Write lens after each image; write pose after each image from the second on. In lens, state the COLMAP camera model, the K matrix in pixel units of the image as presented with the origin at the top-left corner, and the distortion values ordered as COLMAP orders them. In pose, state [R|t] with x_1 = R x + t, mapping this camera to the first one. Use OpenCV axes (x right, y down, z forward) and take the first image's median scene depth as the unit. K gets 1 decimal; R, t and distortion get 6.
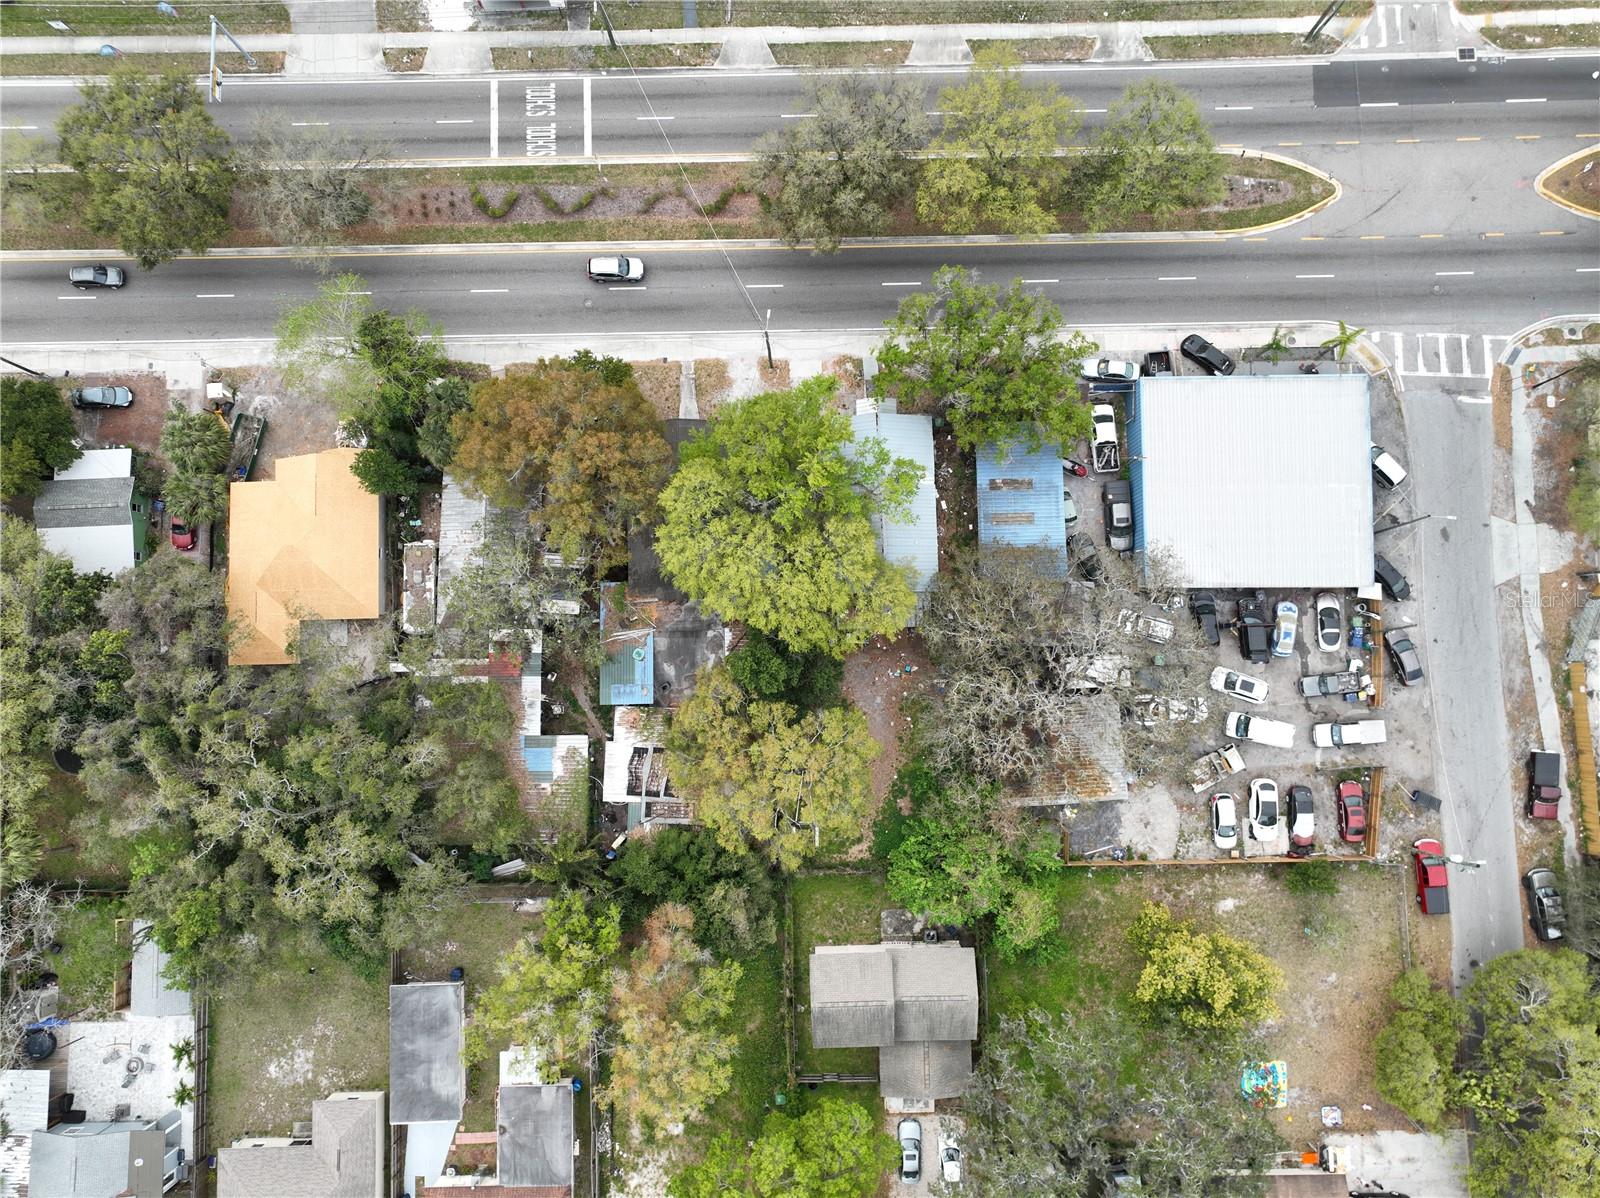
lens RADIAL K [[1145.4, 0, 810.3], [0, 1145.4, 602.2], [0, 0, 1]] dist [-0.005933, 0.023156]
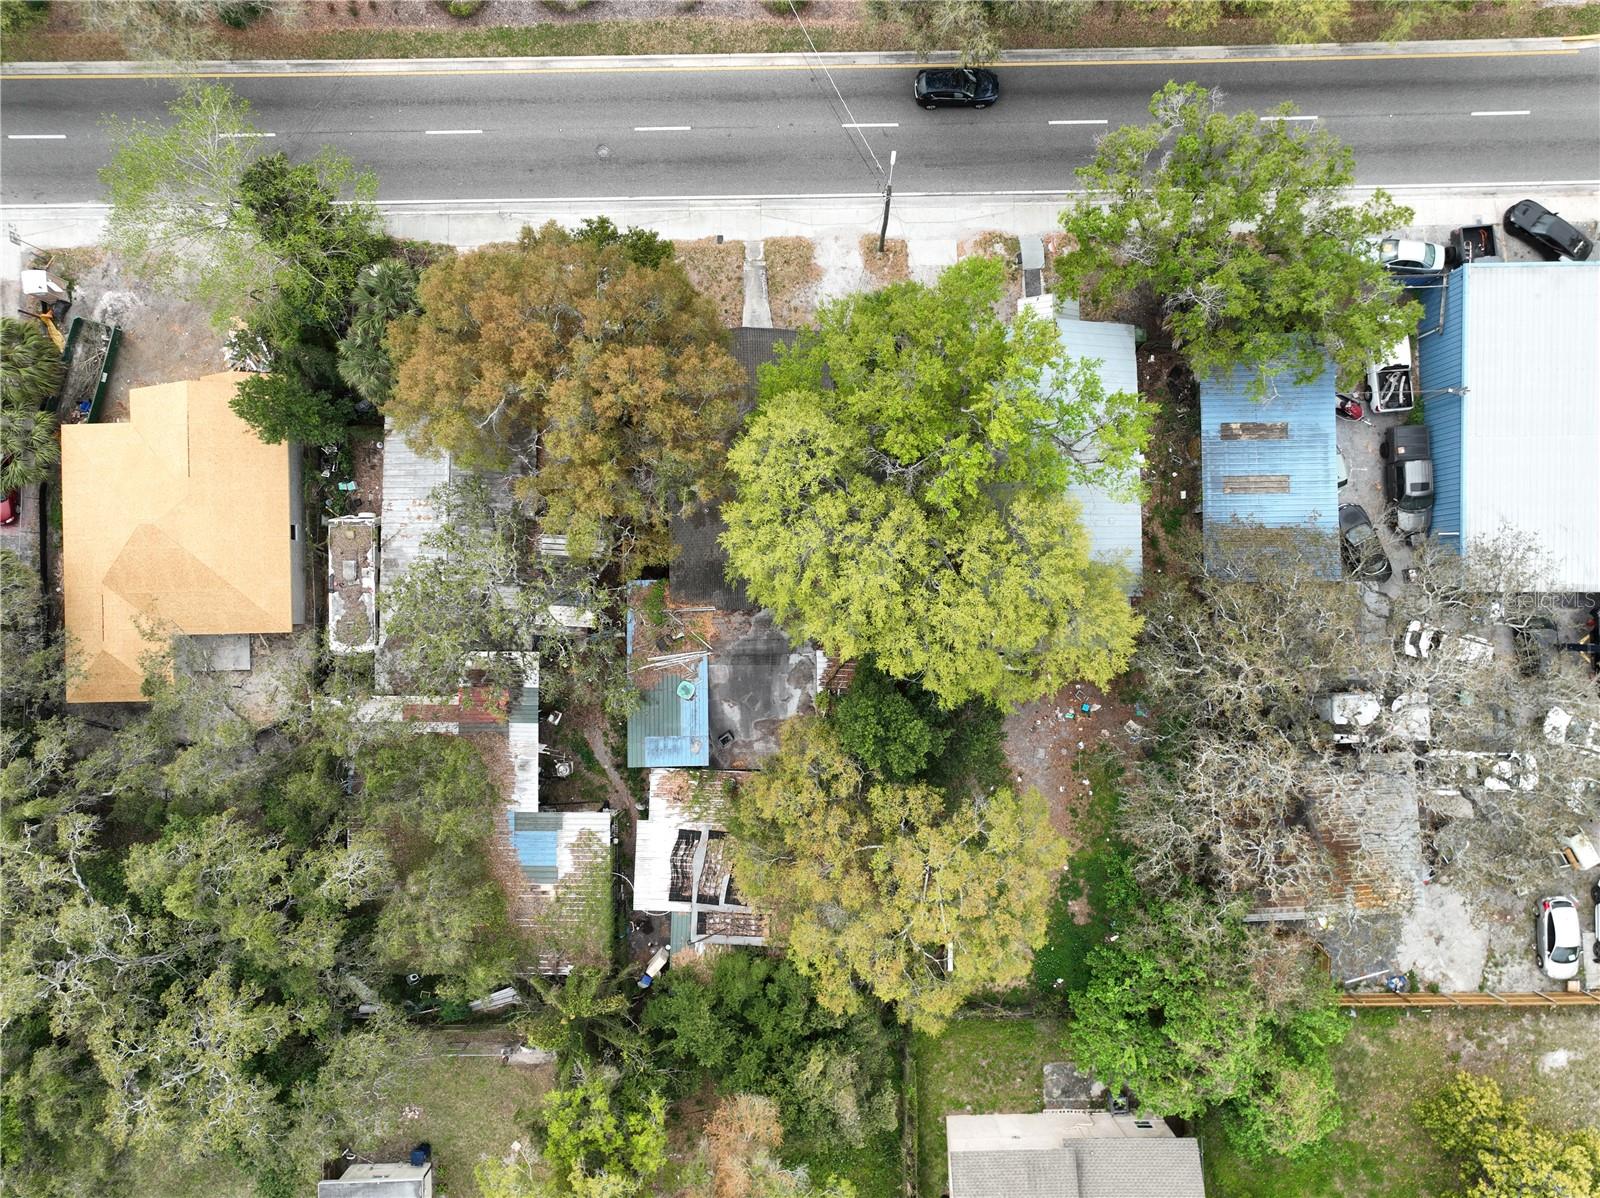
lens RADIAL K [[1145.4, 0, 810.3], [0, 1145.4, 602.2], [0, 0, 1]] dist [-0.005933, 0.023156]
pose [[0.999986, 0.003479, -0.004014, -0.076403], [-0.003208, 0.997841, 0.065597, -0.048725], [0.004233, -0.065583, 0.997838, 0.348792]]
